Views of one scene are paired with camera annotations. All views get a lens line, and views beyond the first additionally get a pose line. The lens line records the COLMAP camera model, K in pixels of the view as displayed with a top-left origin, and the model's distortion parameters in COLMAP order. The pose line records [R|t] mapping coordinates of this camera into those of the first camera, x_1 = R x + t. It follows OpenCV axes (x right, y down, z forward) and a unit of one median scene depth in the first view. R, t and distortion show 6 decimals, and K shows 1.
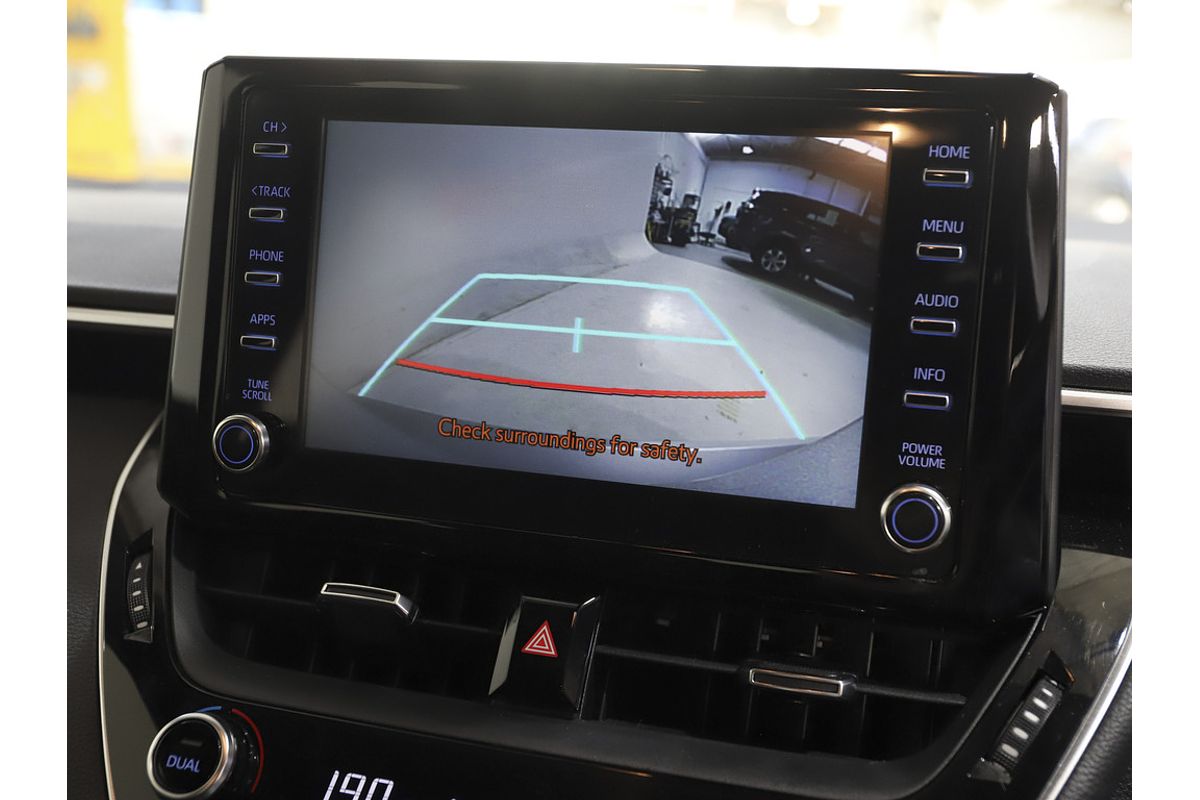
lens RADIAL K [[1234.2, 0, 593.8], [0, 1234.2, 405.9], [0, 0, 1]] dist [-0.027872, 0.000000]
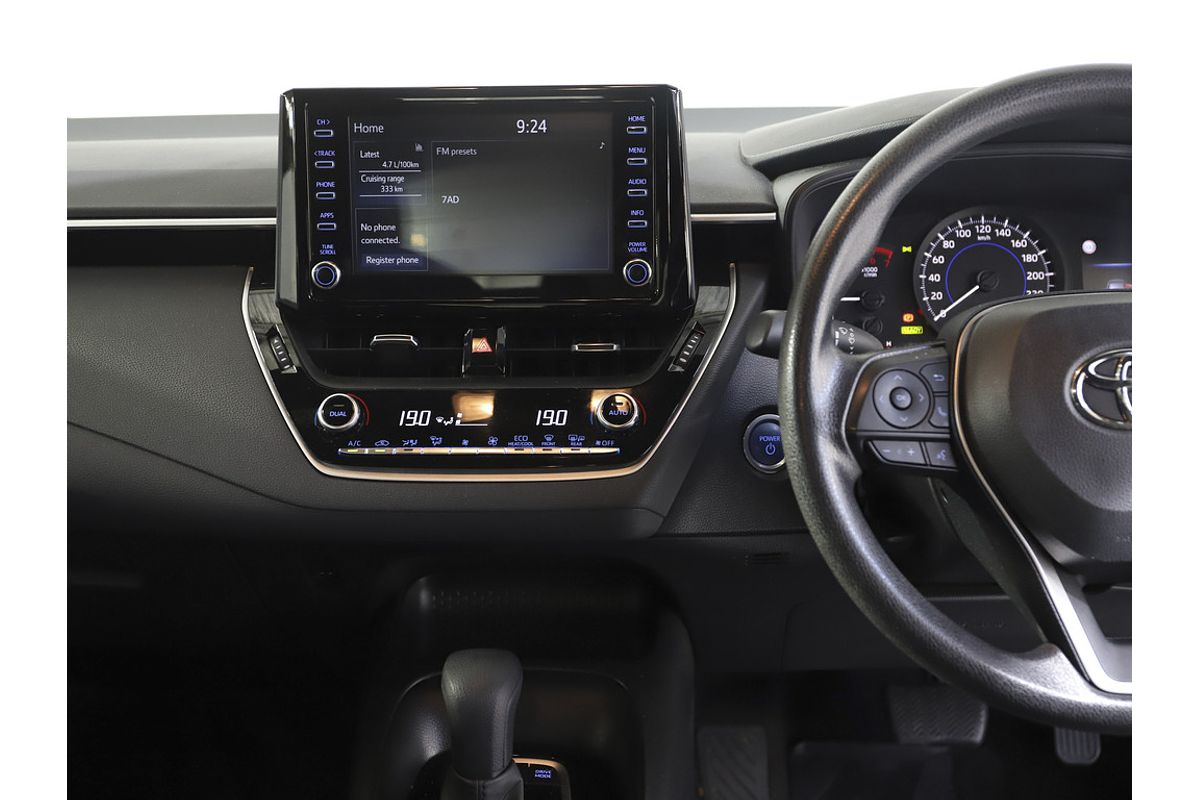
lens RADIAL K [[1493.5, 0, 593.8], [0, 1493.5, 392.1], [0, 0, 1]] dist [-0.012476, 0.000000]
pose [[0.969066, -0.115599, 0.218053, -0.465353], [0.098692, 0.991314, 0.086933, 0.057127], [-0.226208, -0.062723, 0.972057, -1.758447]]
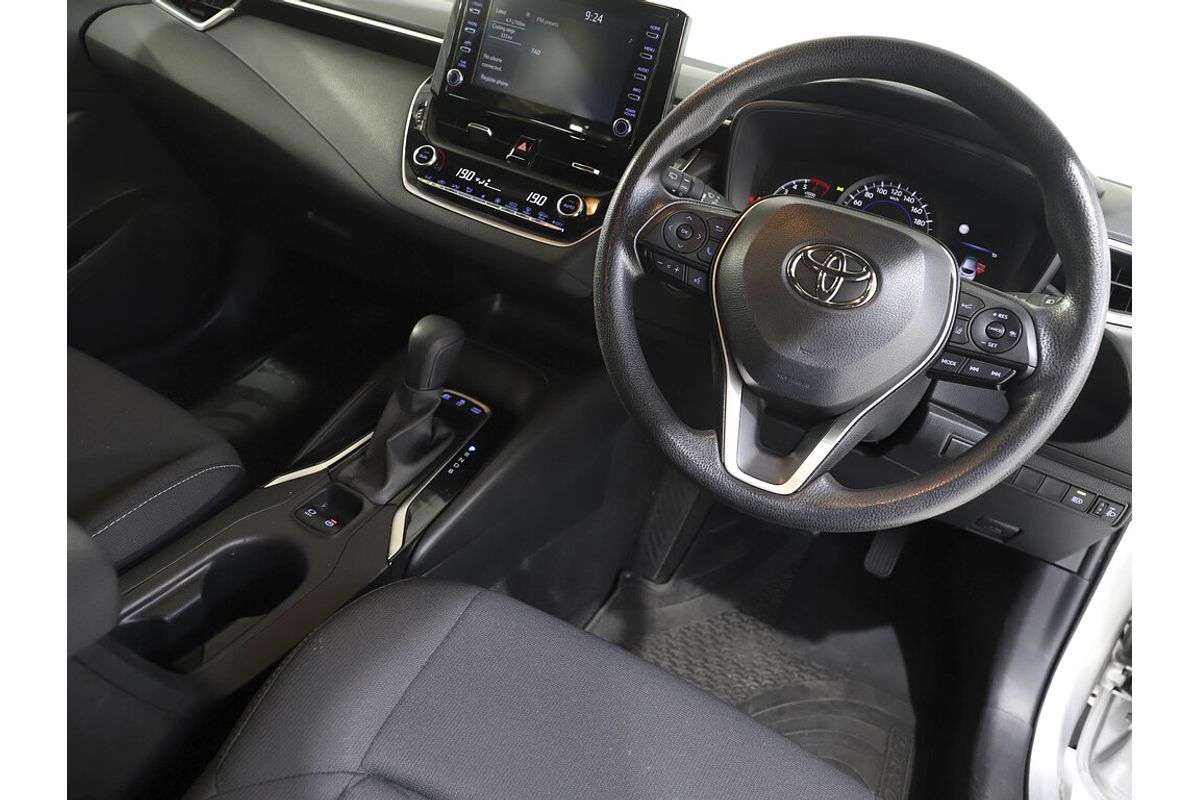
lens RADIAL K [[810.4, 0, 591.3], [0, 810.4, 399.5], [0, 0, 1]] dist [-0.085840, 0.000806]
pose [[0.965356, 0.245879, -0.087358, 0.552087], [-0.217776, 0.943610, 0.249347, 0.265695], [0.143741, -0.221684, 0.964466, -1.437137]]
